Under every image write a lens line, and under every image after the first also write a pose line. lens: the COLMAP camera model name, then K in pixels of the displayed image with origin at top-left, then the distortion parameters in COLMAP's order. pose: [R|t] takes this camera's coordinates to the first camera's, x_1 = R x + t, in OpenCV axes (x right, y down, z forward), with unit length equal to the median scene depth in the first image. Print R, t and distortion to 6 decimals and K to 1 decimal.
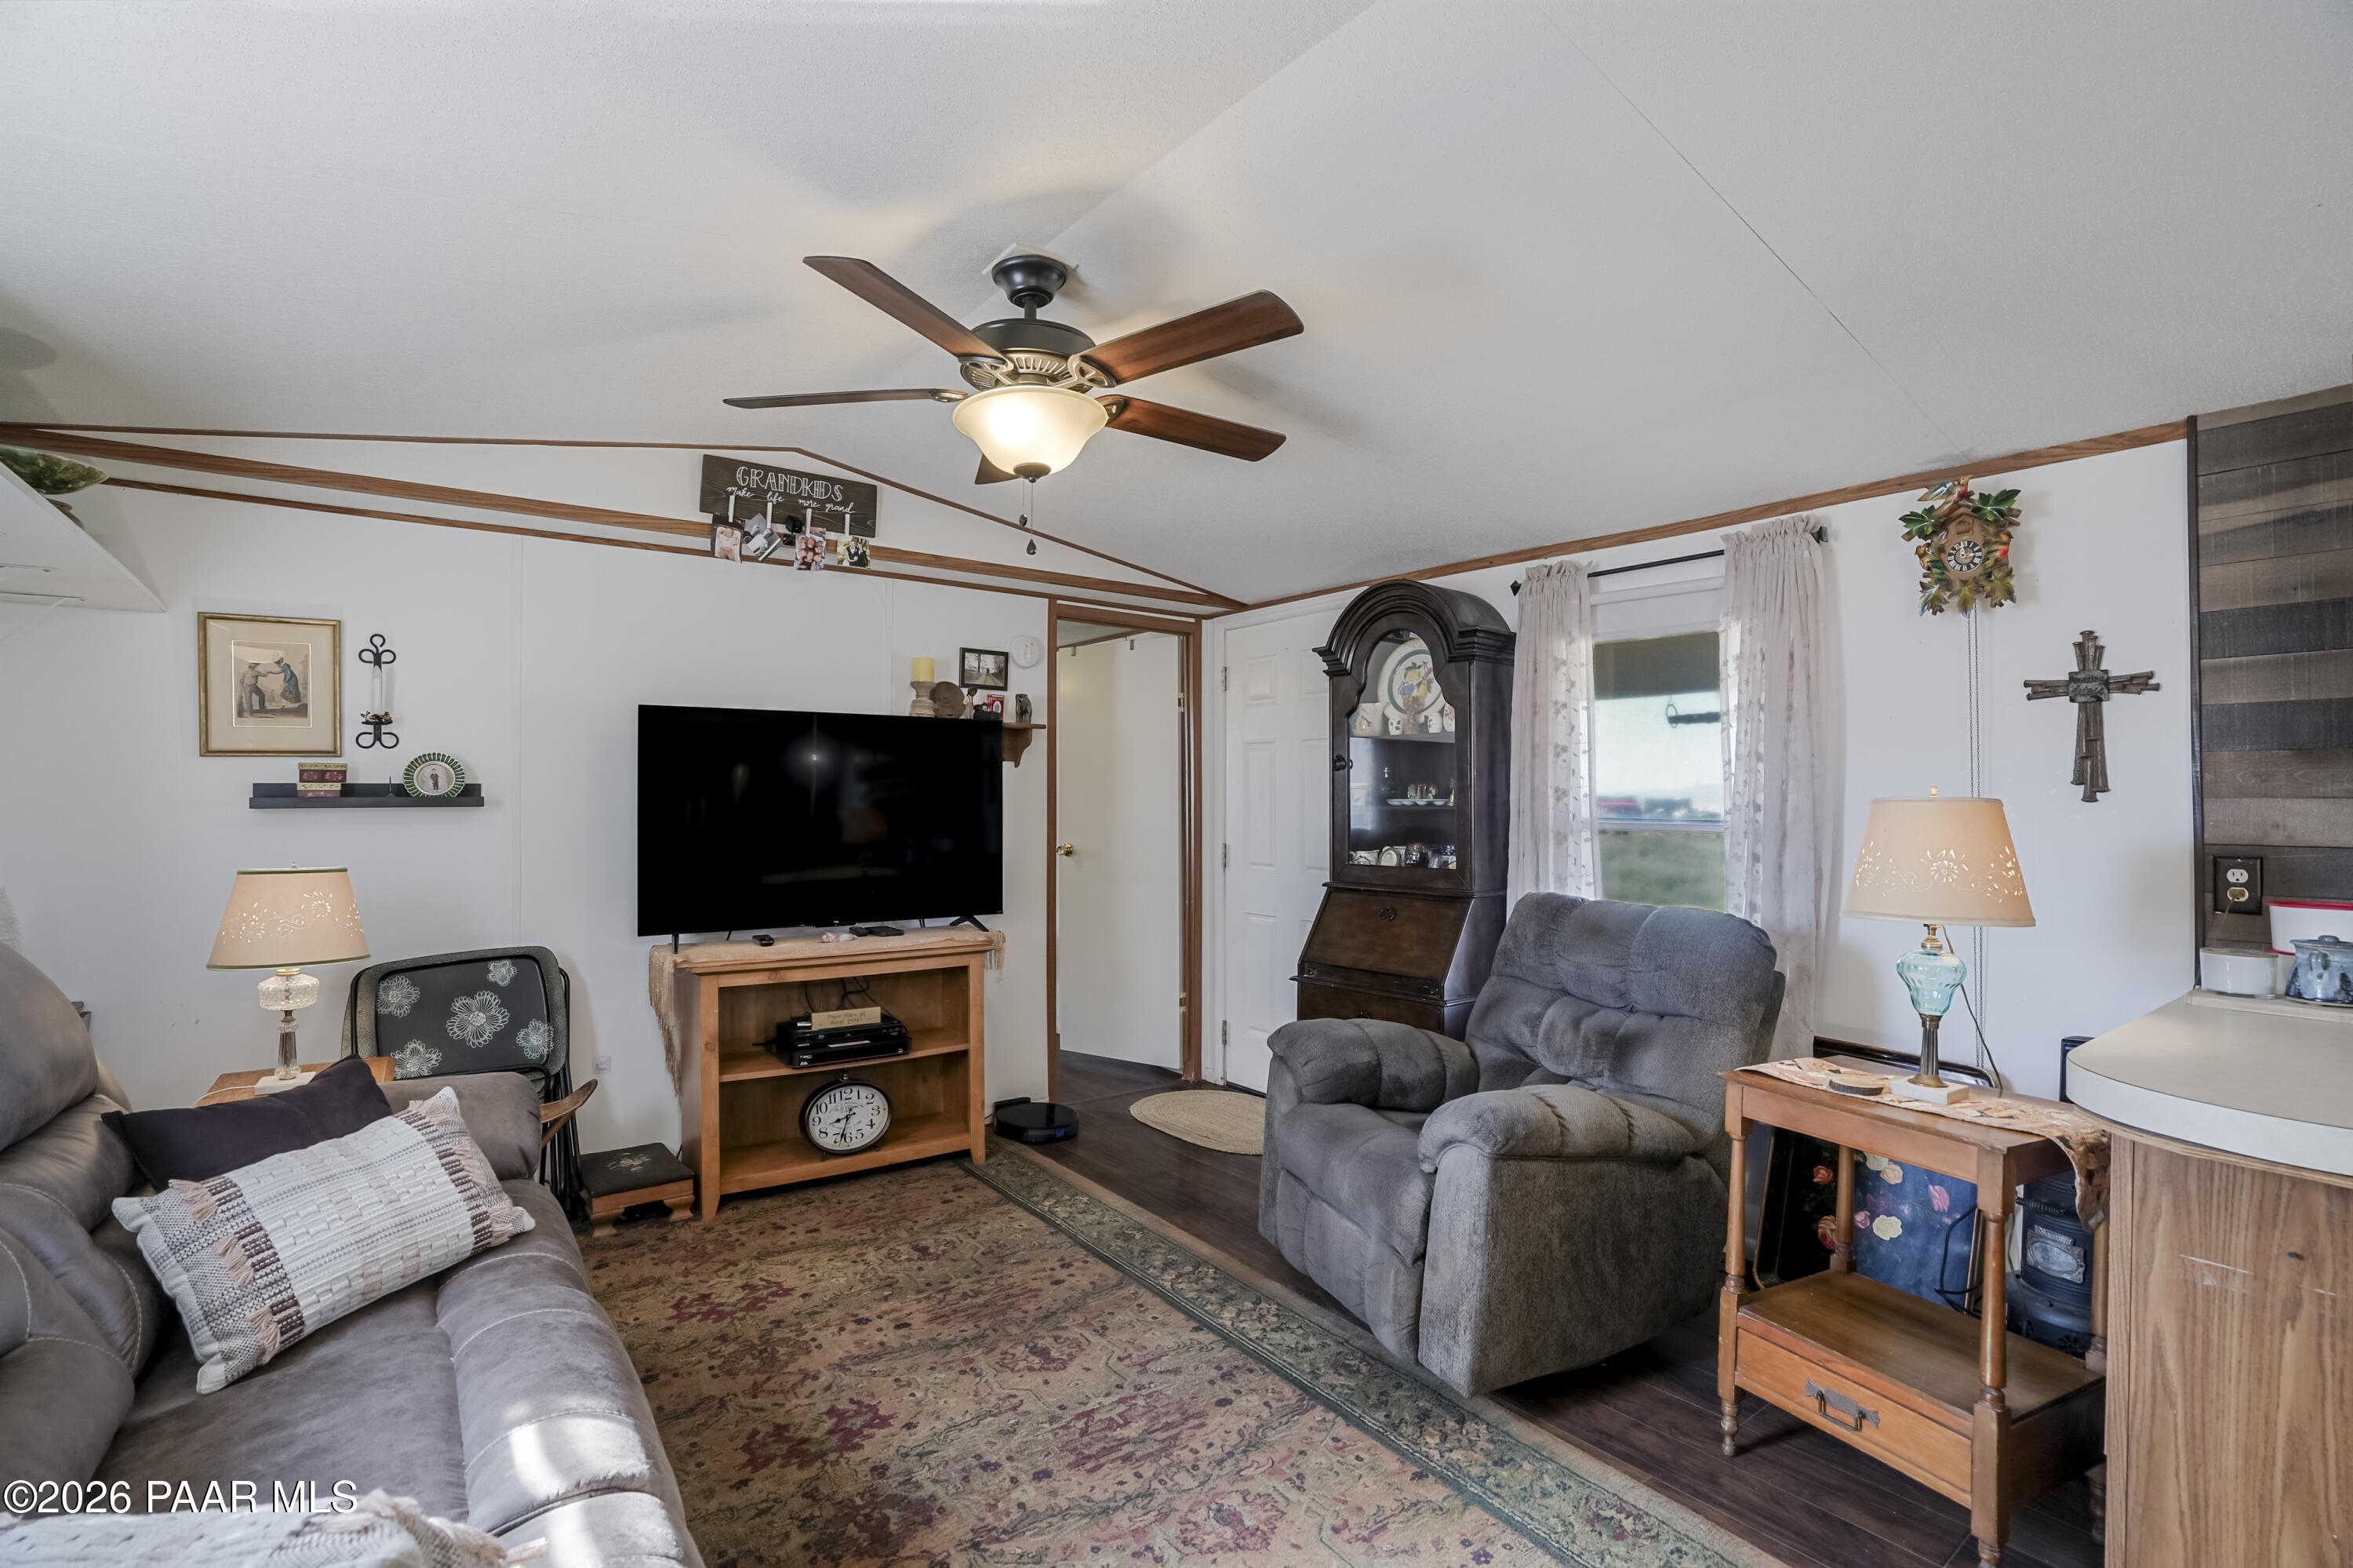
lens RADIAL K [[1070.2, 0, 1166.5], [0, 1070.2, 810.6], [0, 0, 1]] dist [-0.065065, 0.022586]
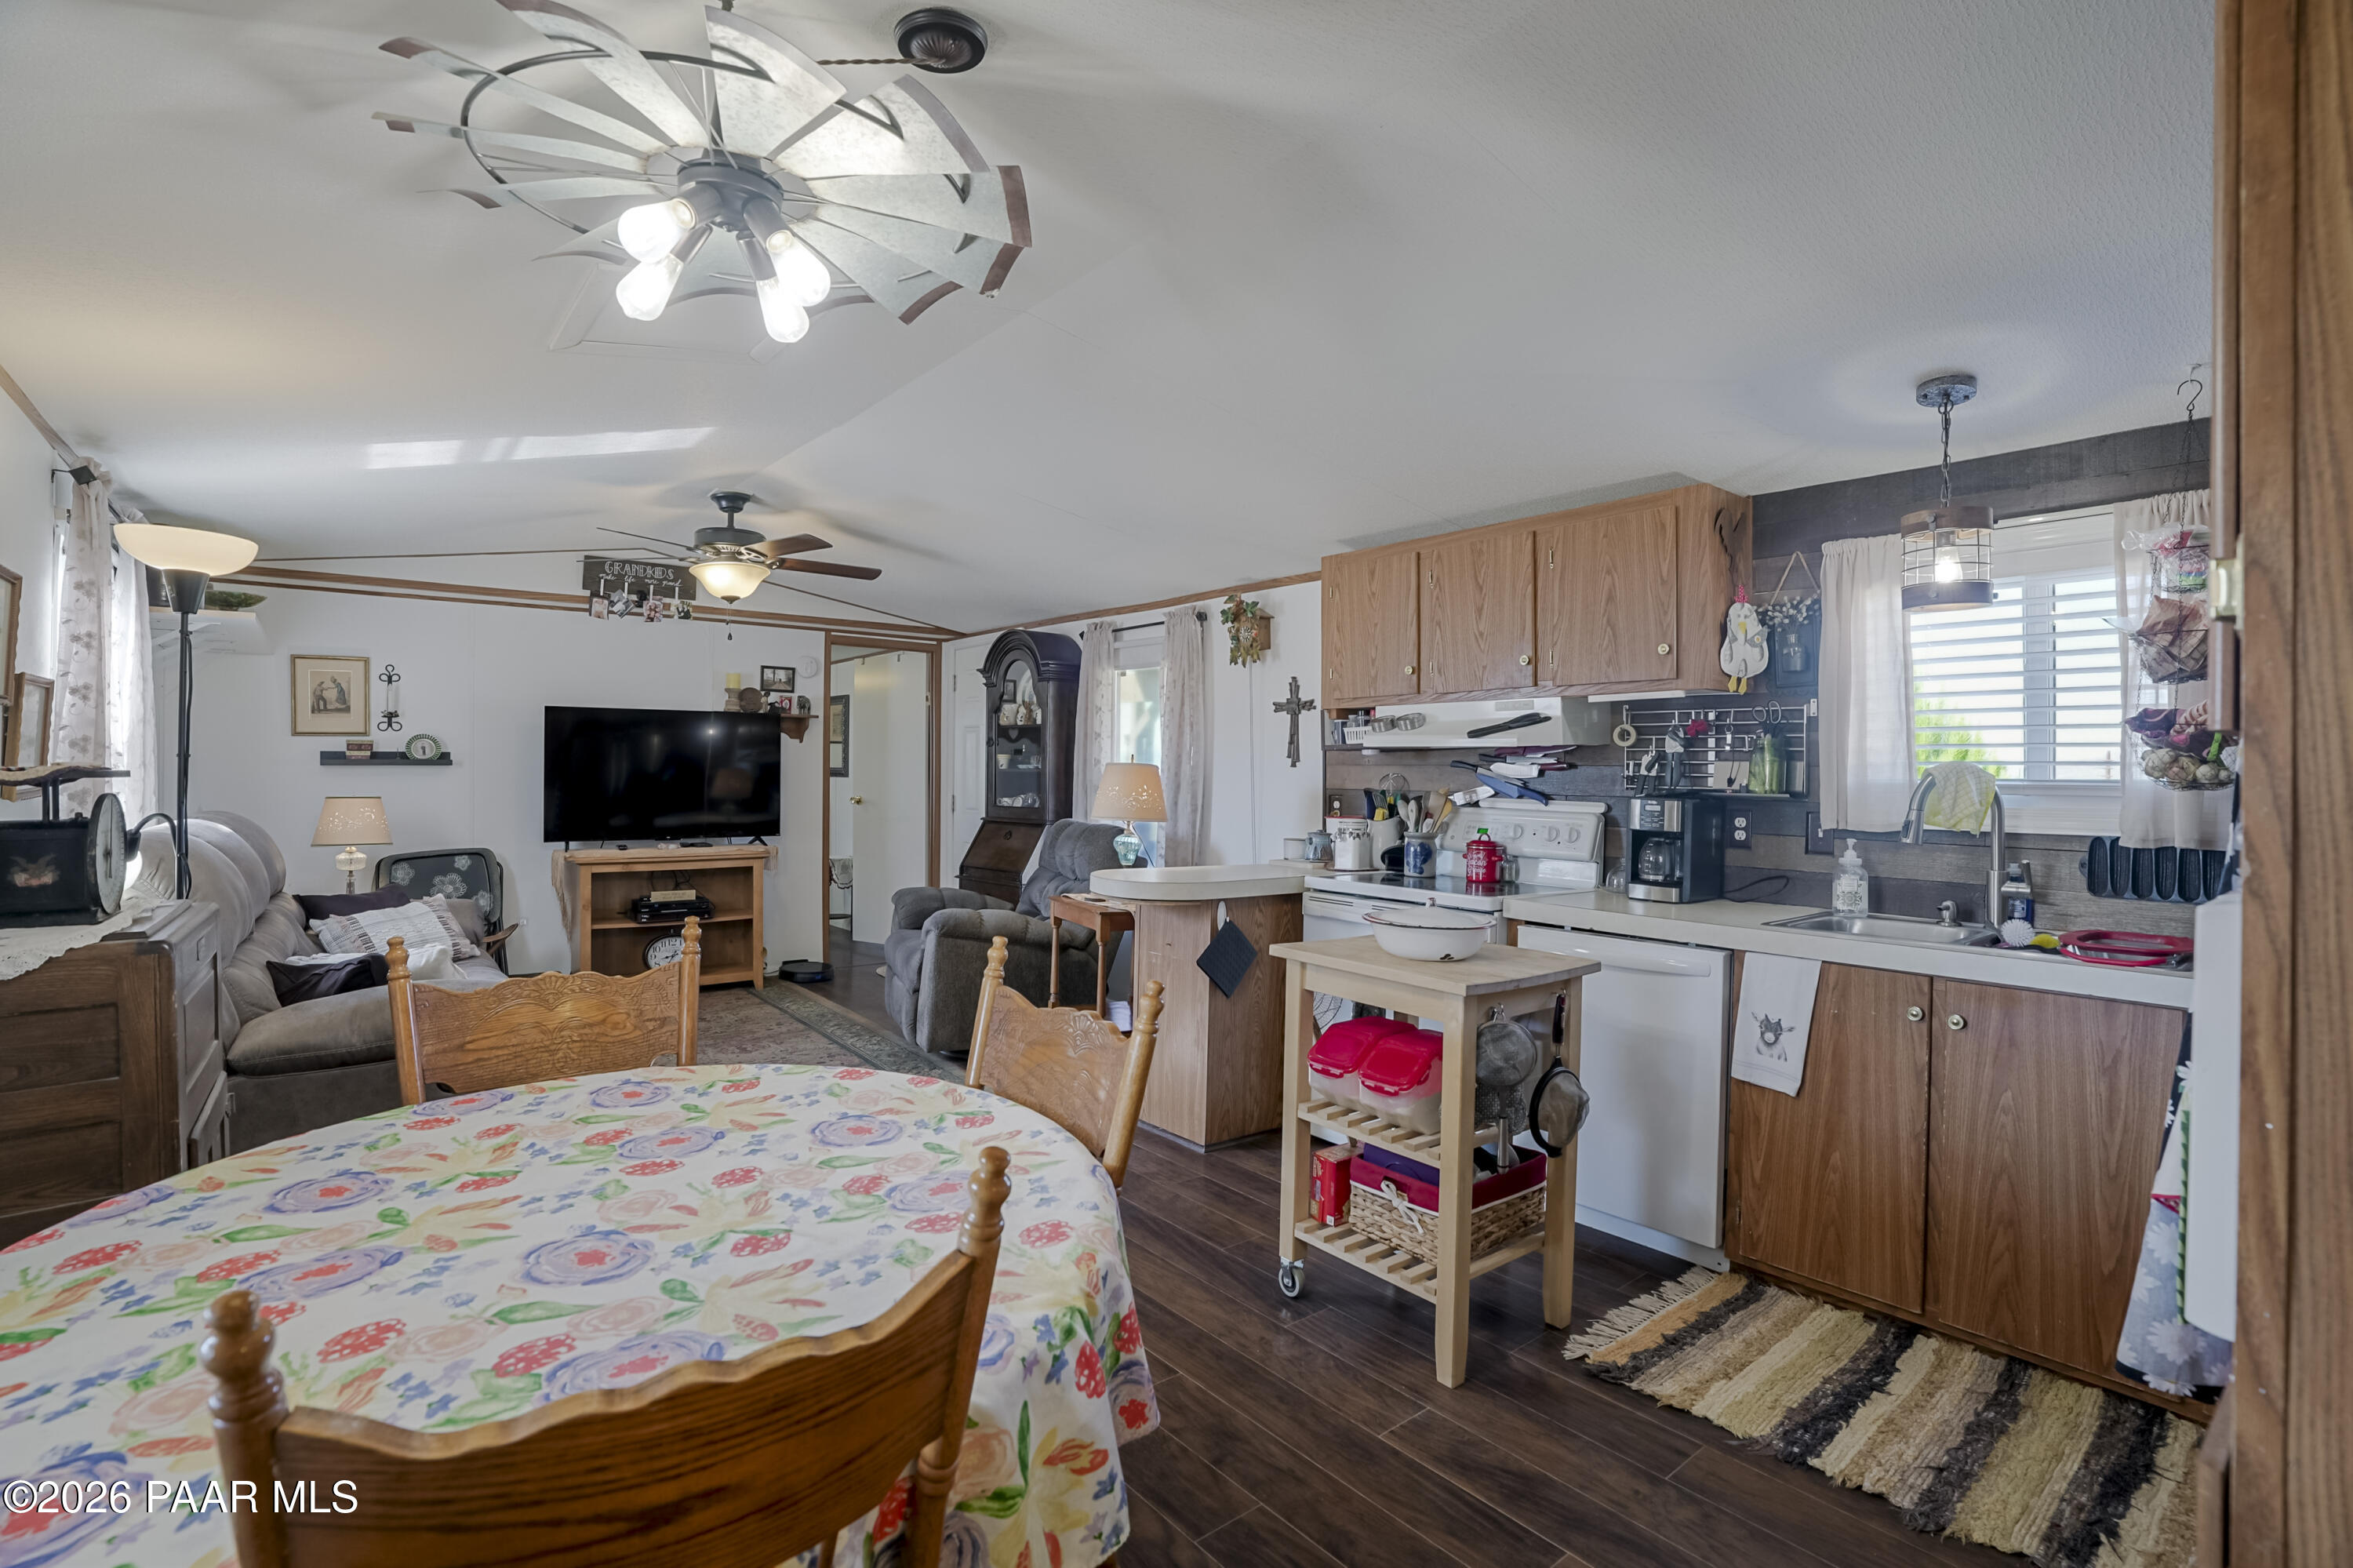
lens RADIAL K [[1095.8, 0, 1169.0], [0, 1095.8, 790.3], [0, 0, 1]] dist [-0.065571, 0.024181]
pose [[0.999630, 0.006174, 0.026481, 0.452801], [-0.006408, 0.999941, 0.008736, 0.013533], [-0.026426, -0.008903, 0.999611, -0.746527]]
